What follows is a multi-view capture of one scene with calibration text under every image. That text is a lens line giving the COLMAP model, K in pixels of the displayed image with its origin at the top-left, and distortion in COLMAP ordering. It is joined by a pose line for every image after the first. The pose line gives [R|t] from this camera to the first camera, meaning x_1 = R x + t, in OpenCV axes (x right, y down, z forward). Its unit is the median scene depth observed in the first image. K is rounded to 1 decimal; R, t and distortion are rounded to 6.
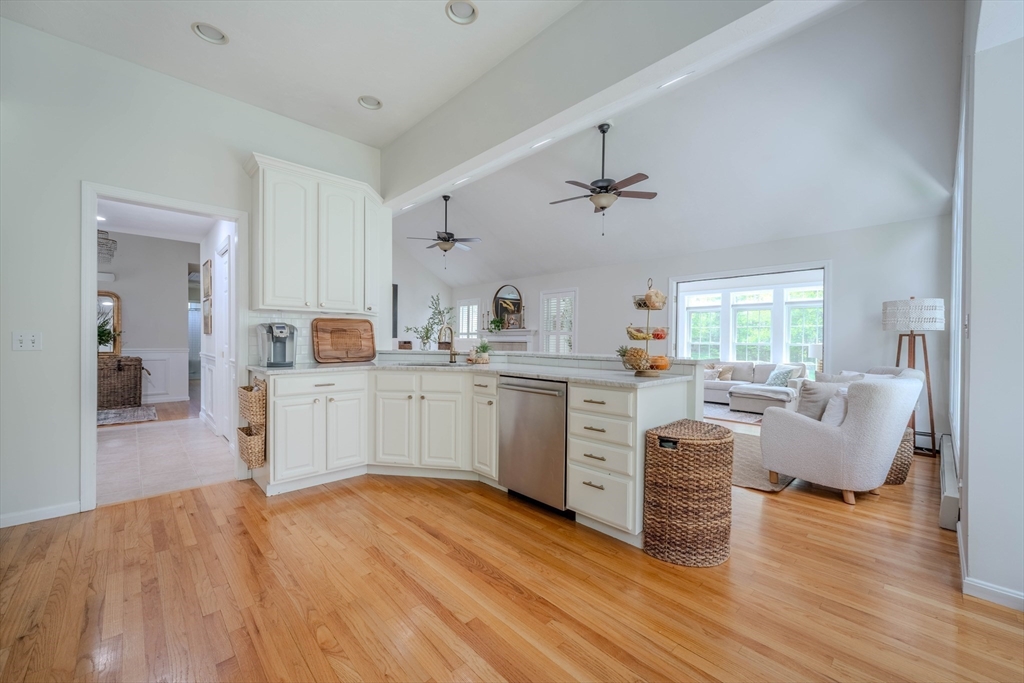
lens RADIAL K [[407.9, 0, 508.6], [0, 407.9, 340.6], [0, 0, 1]] dist [0.003970, 0.000492]
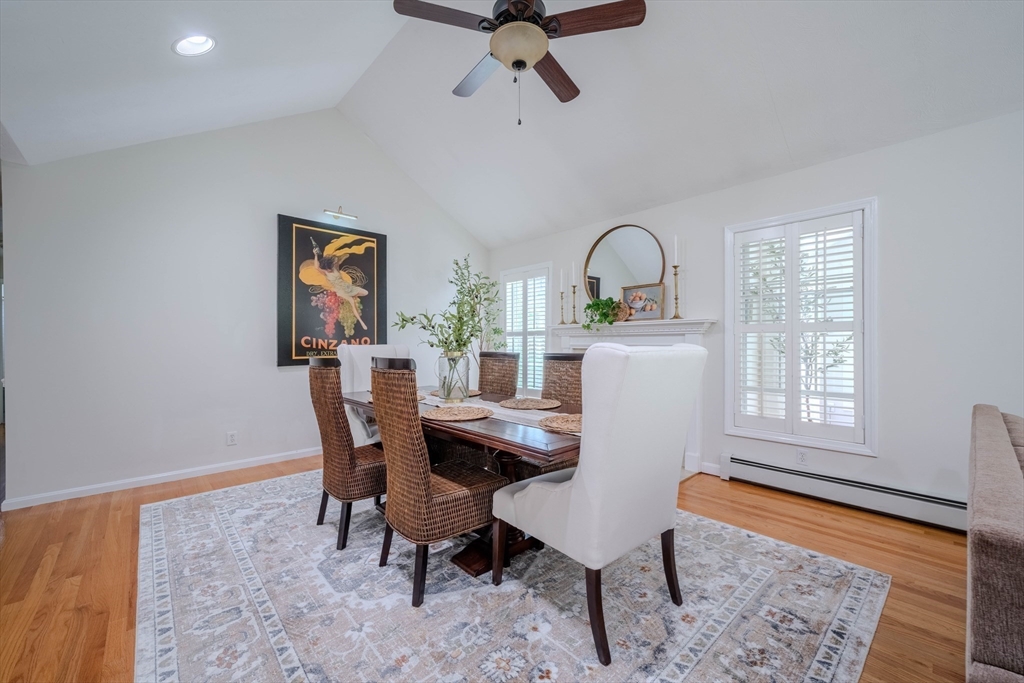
lens RADIAL K [[403.1, 0, 511.4], [0, 403.1, 345.7], [0, 0, 1]] dist [0.003268, 0.000247]
pose [[0.999900, -0.012373, -0.006832, -0.137189], [0.012442, 0.999872, 0.010072, -0.007538], [0.006706, -0.010156, 0.999926, 0.587188]]
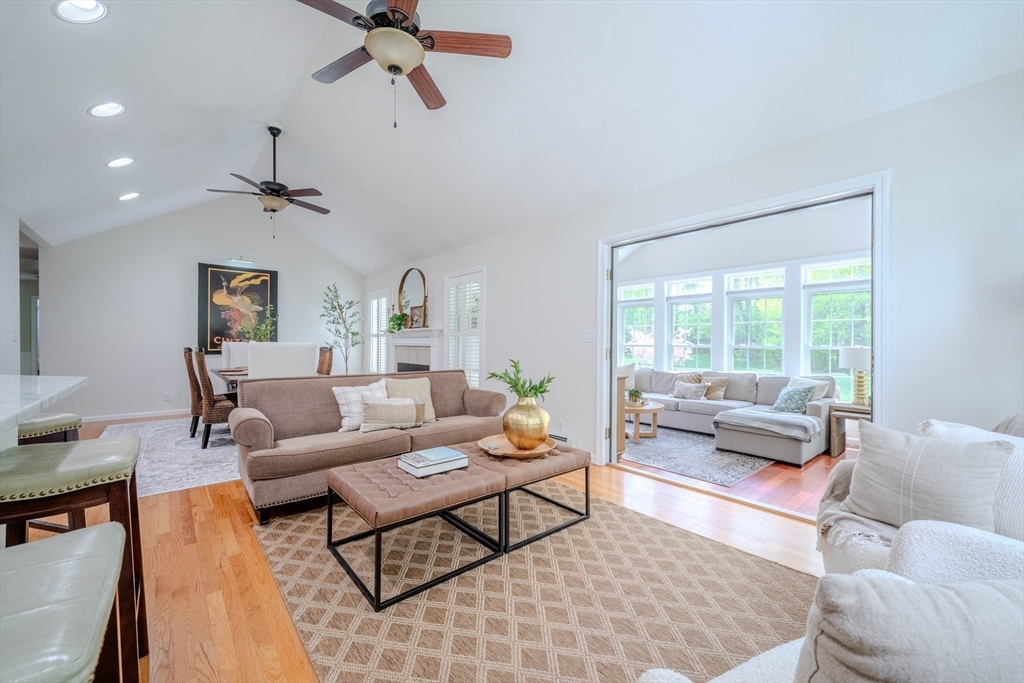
lens RADIAL K [[407.9, 0, 508.6], [0, 407.9, 340.6], [0, 0, 1]] dist [0.003970, 0.000492]
pose [[0.998957, -0.006989, -0.045119, 0.218569], [0.006832, 0.999970, -0.003643, -0.003039], [0.045143, 0.003331, 0.998975, 0.299861]]
